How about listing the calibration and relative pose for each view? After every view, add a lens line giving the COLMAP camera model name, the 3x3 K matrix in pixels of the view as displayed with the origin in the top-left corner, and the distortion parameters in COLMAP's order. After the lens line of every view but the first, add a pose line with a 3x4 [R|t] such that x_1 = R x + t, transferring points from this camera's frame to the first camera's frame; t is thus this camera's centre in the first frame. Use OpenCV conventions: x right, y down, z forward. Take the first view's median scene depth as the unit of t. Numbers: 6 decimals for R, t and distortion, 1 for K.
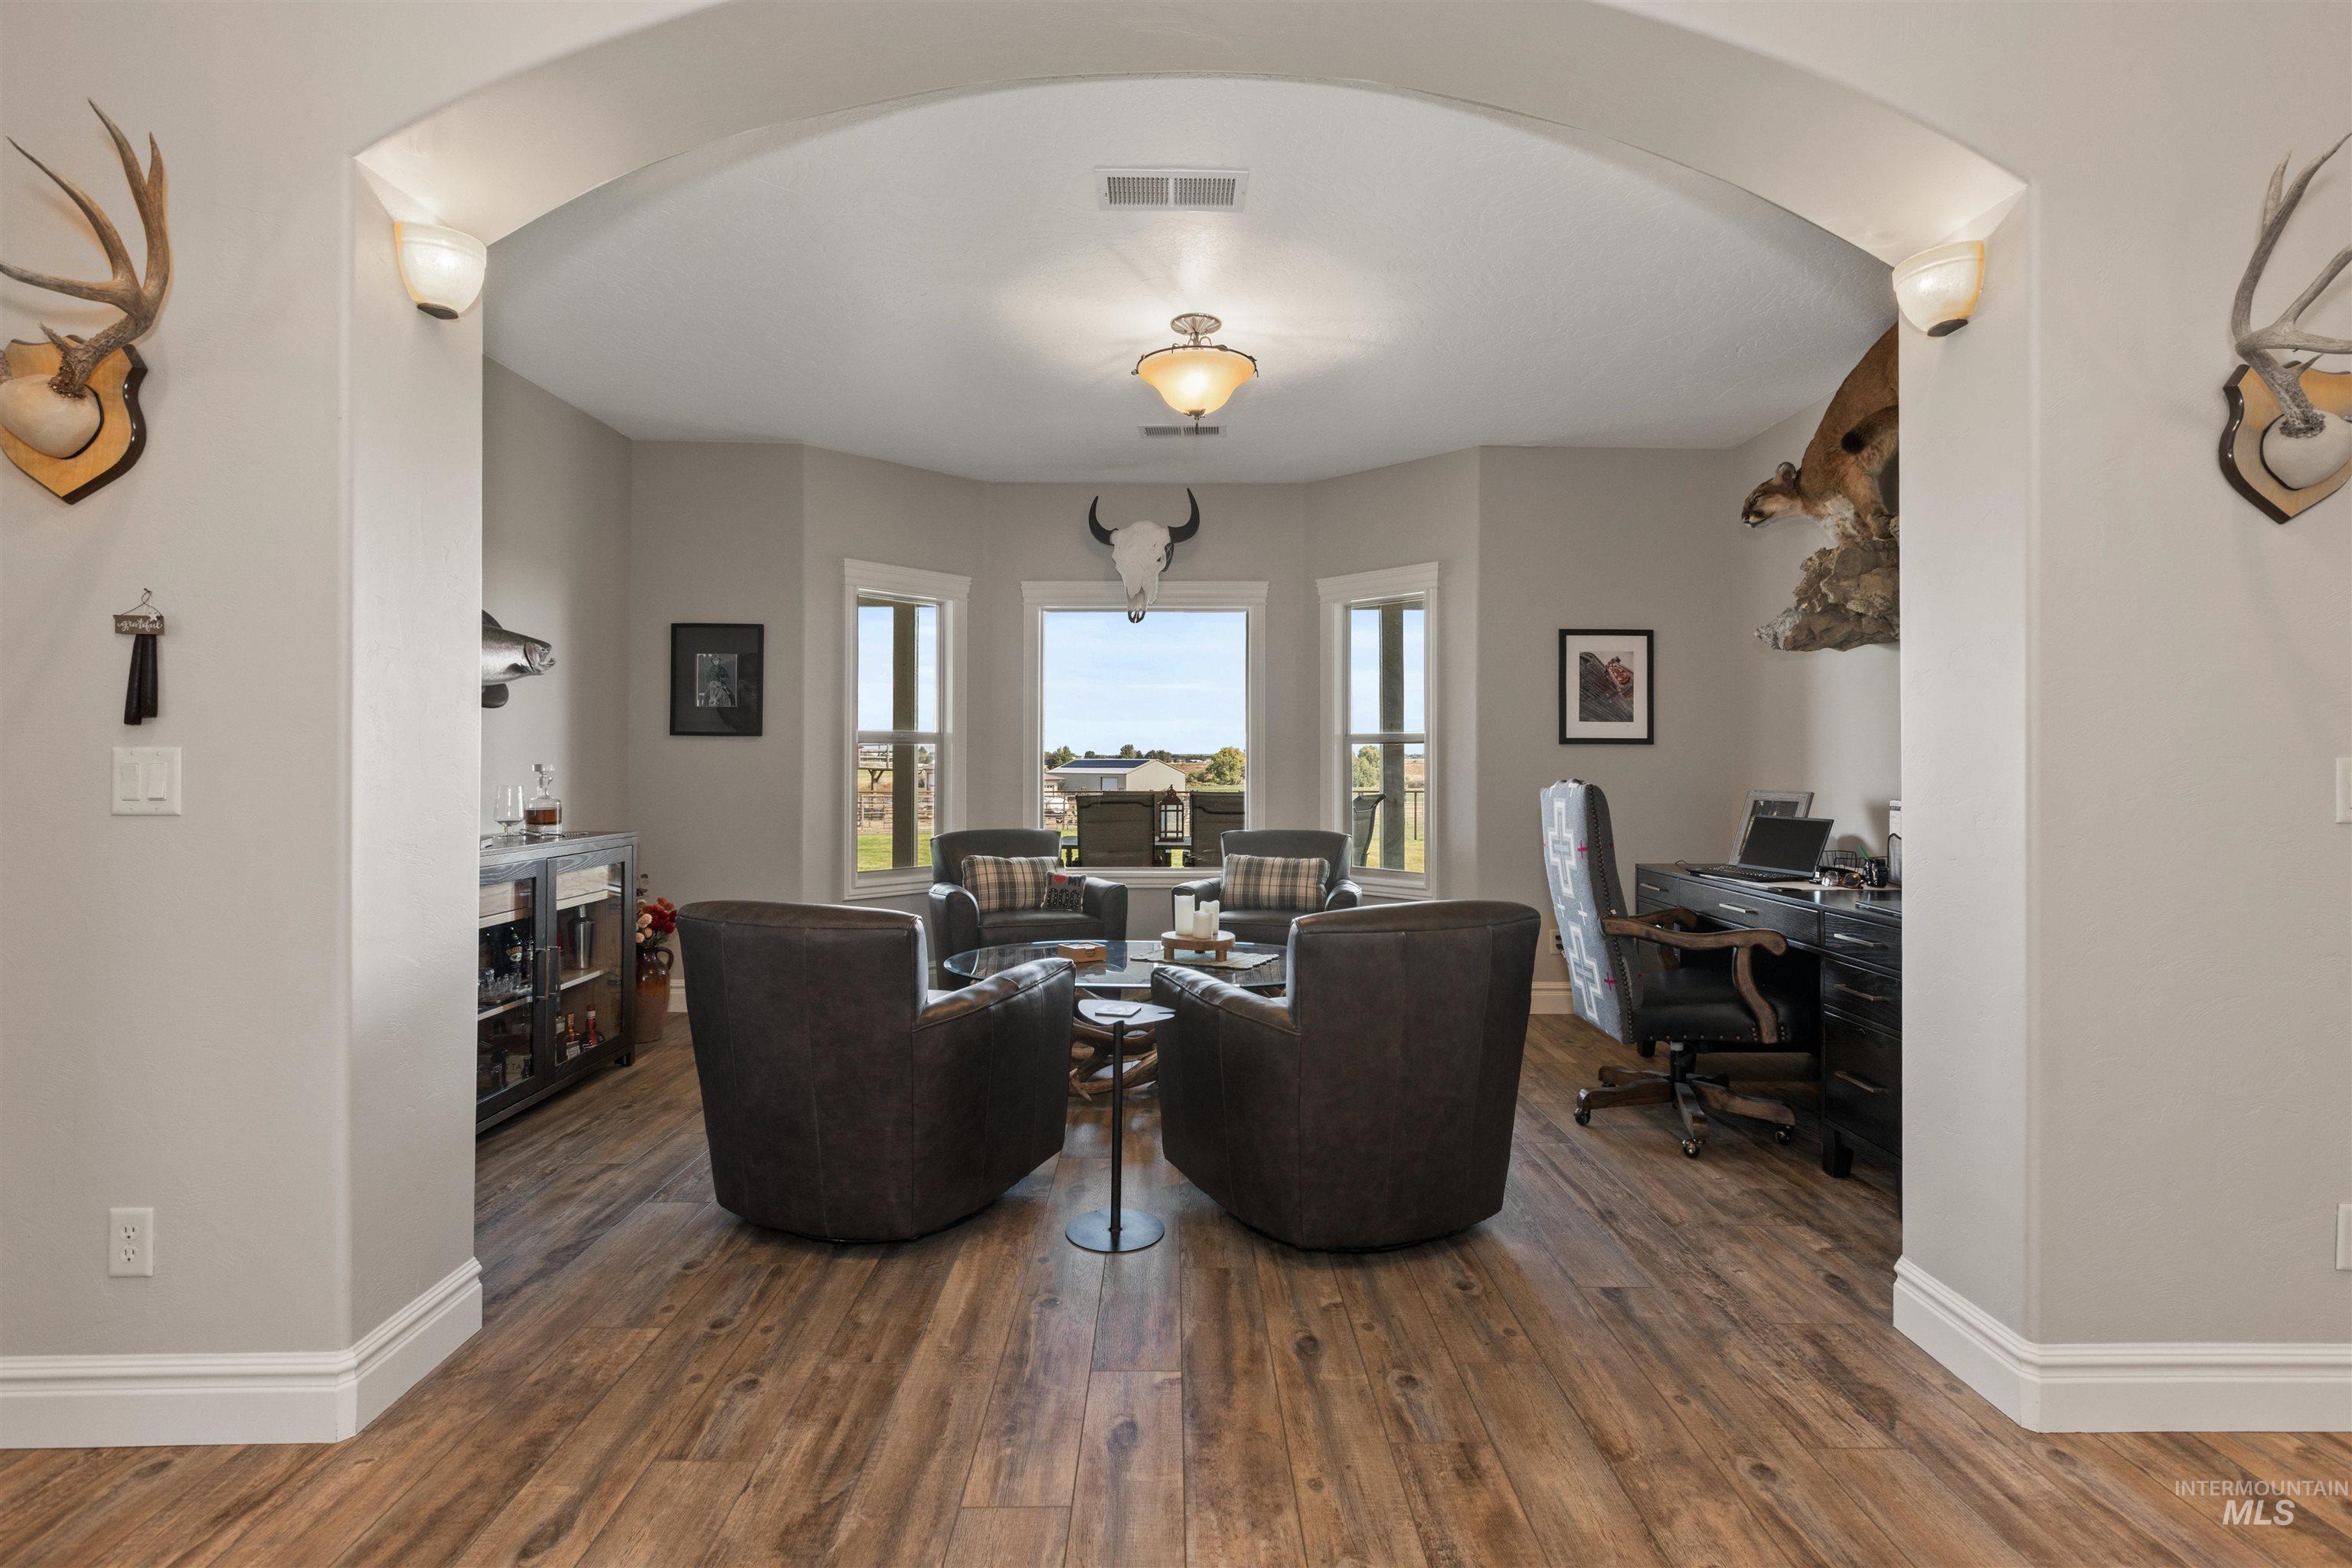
lens RADIAL K [[1052.9, 0, 1194.5], [0, 1052.9, 749.1], [0, 0, 1]] dist [-0.000020, 0.000866]
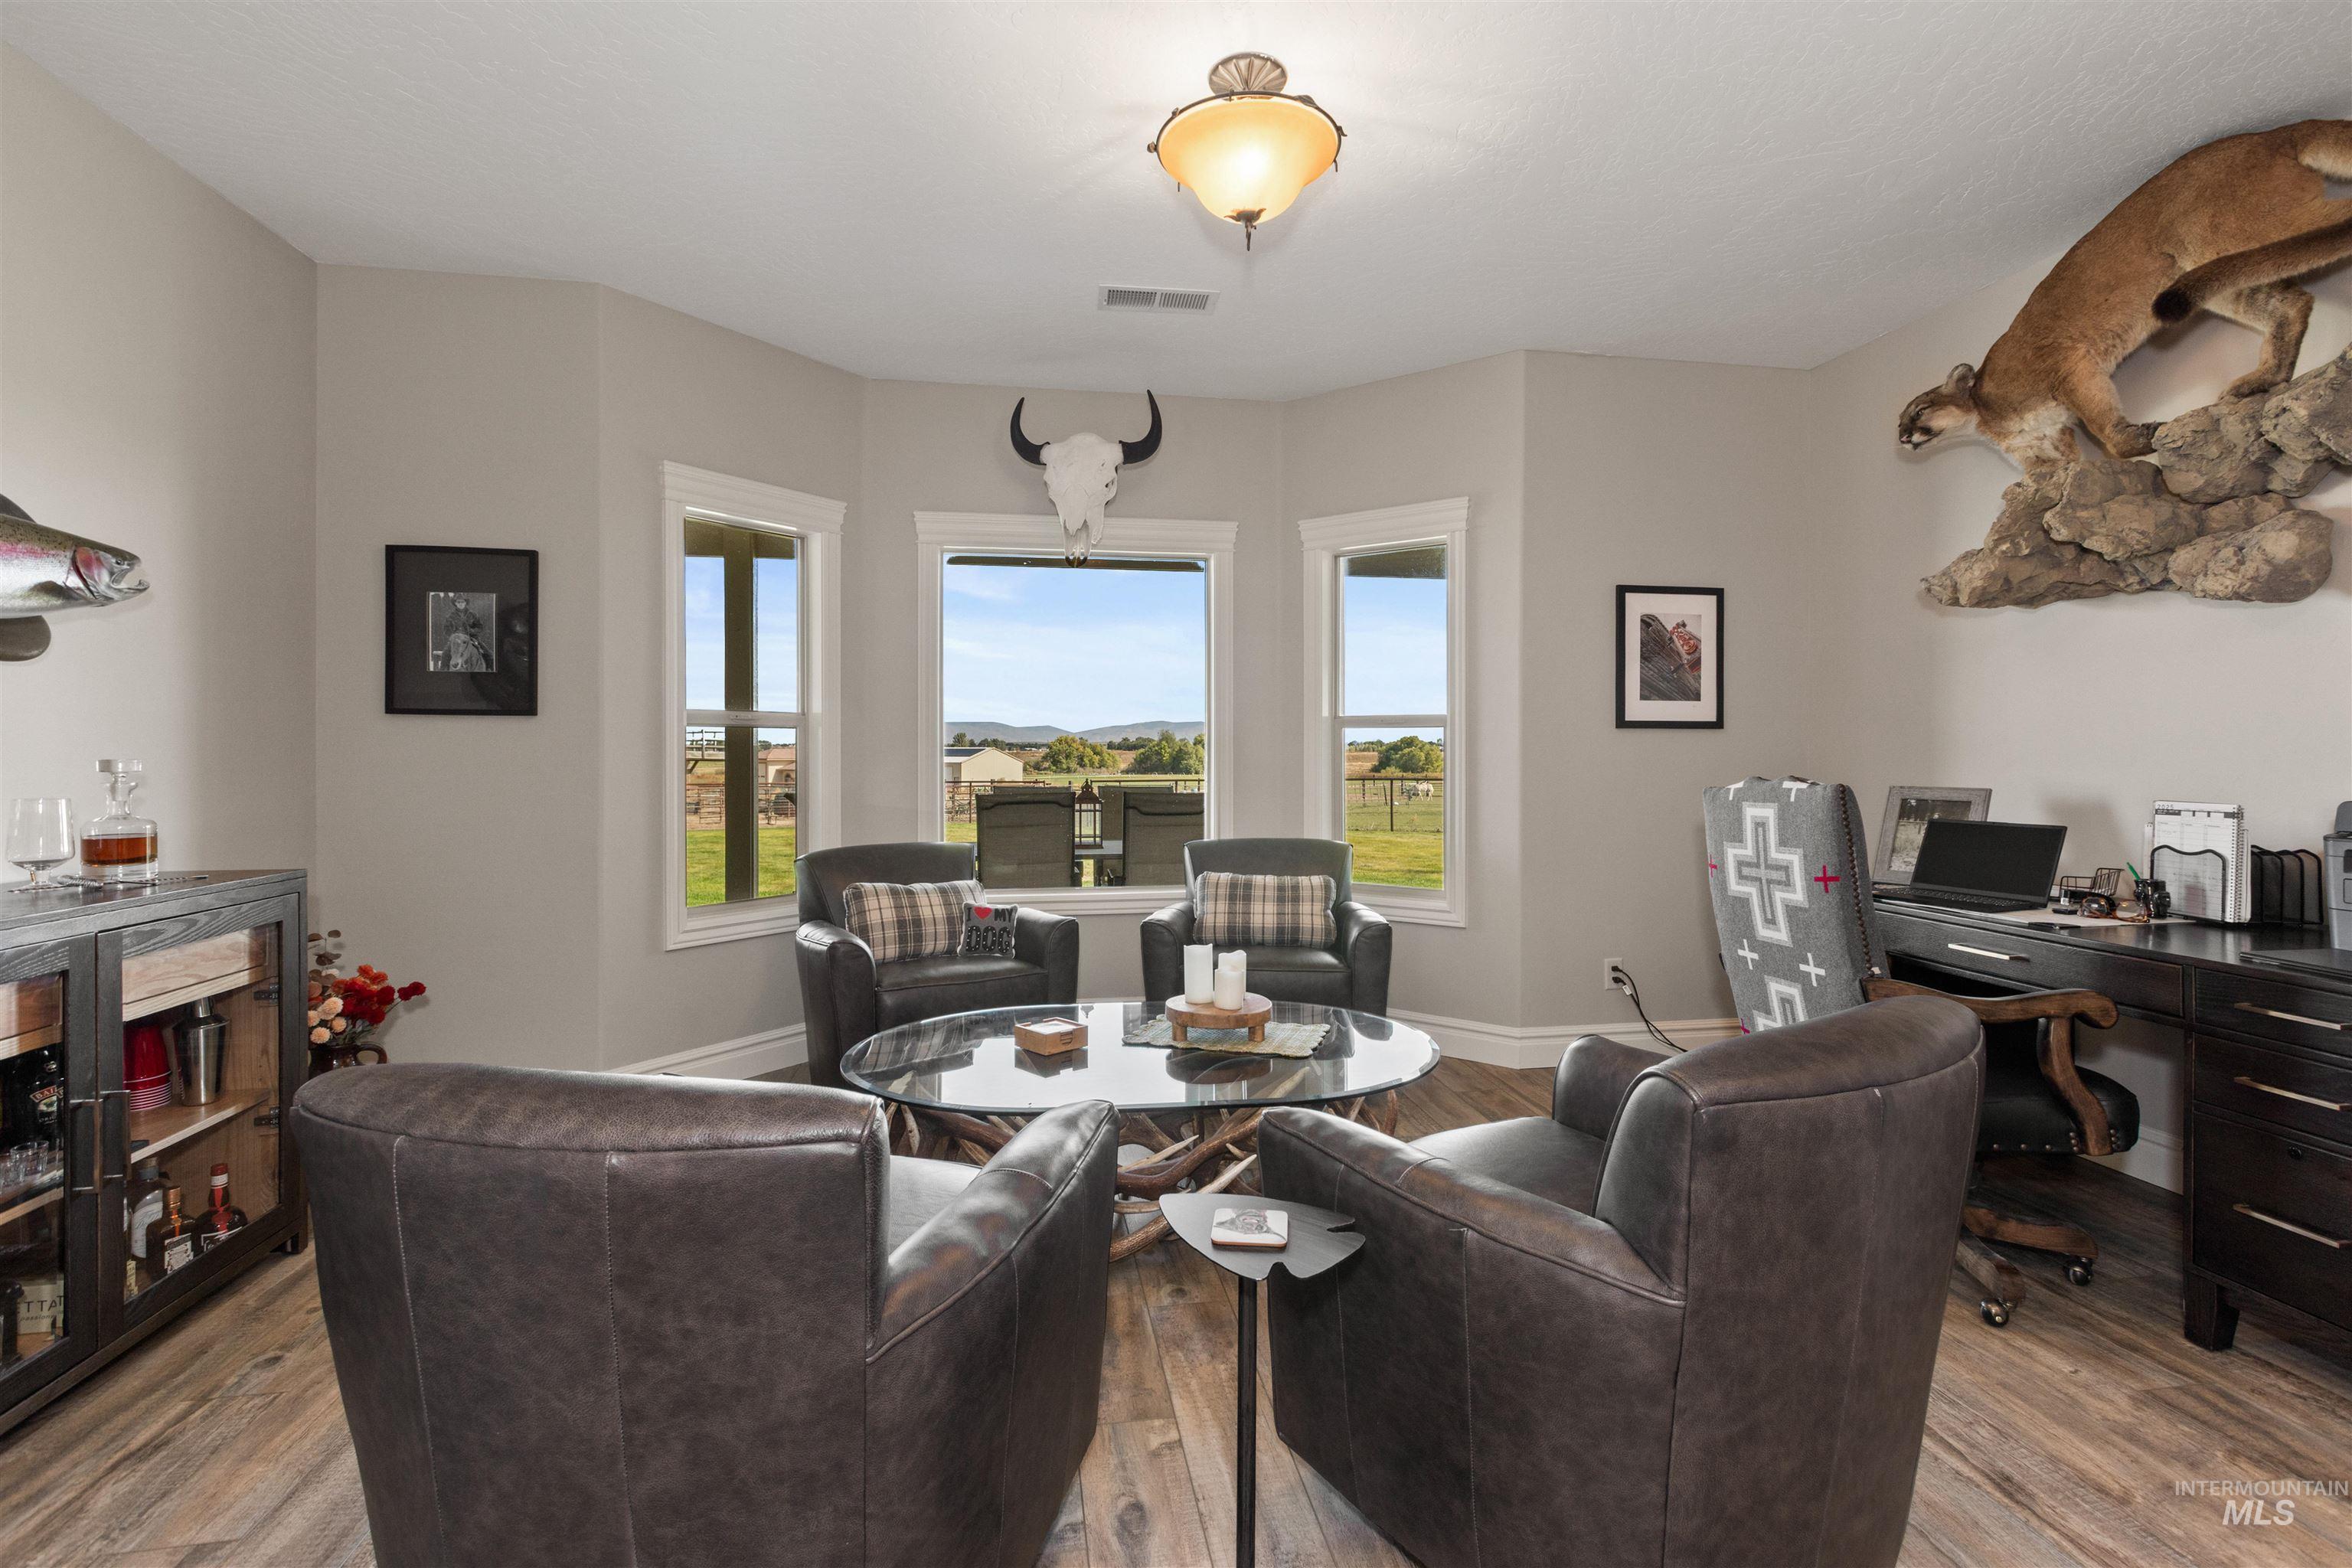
lens RADIAL K [[1047.6, 0, 1197.1], [0, 1047.6, 750.8], [0, 0, 1]] dist [0.007005, -0.002347]
pose [[0.987474, -0.002734, 0.157759, -0.123360], [0.000714, 0.999917, 0.012859, 0.002416], [-0.157781, -0.012585, 0.987394, 0.335456]]
